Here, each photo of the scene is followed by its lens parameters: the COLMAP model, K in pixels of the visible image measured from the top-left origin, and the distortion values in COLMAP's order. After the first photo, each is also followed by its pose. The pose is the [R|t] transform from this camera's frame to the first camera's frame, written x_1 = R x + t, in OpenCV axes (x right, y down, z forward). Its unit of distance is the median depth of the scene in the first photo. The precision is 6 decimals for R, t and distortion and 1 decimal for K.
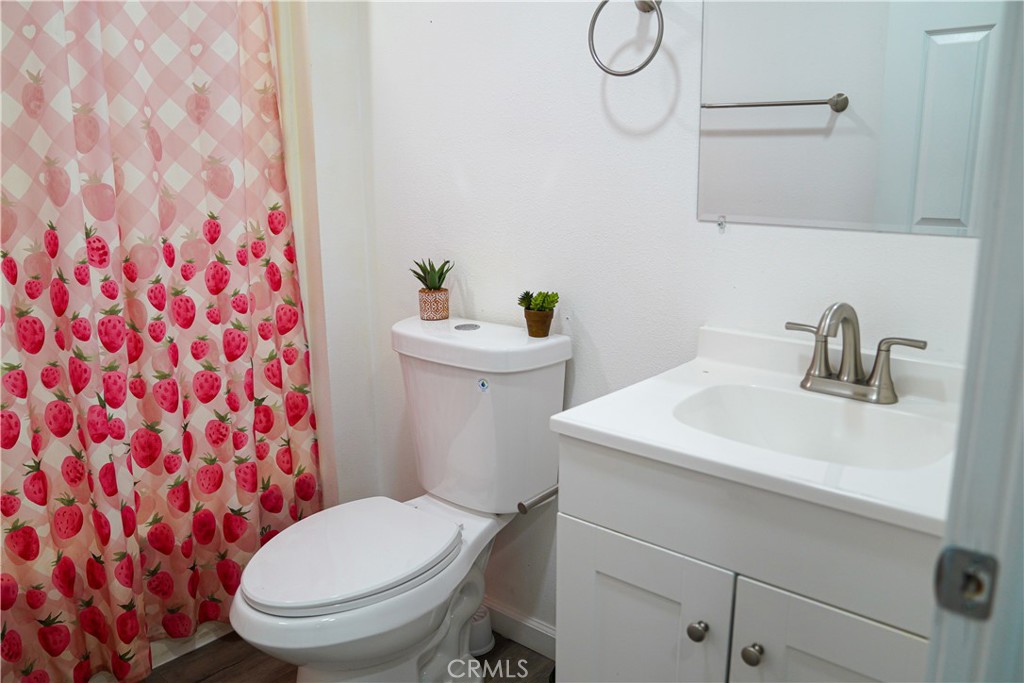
lens RADIAL K [[794.8, 0, 512.0], [0, 794.8, 341.5], [0, 0, 1]] dist [-0.128726, 0.085198]
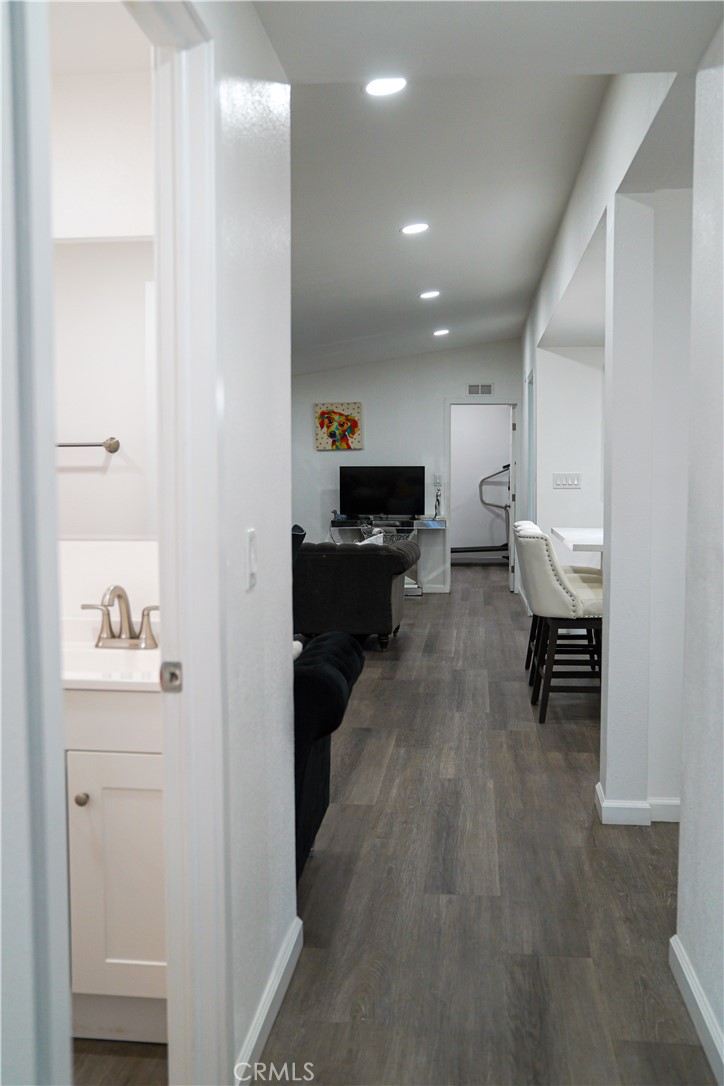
lens RADIAL K [[993.1, 0, 362.0], [0, 993.1, 543.0], [0, 0, 1]] dist [-0.005717, -0.001127]
pose [[0.813320, -0.026436, 0.581216, -0.277040], [0.127626, 0.982743, -0.133893, 0.162861], [-0.567646, 0.183076, 0.802659, -0.749688]]
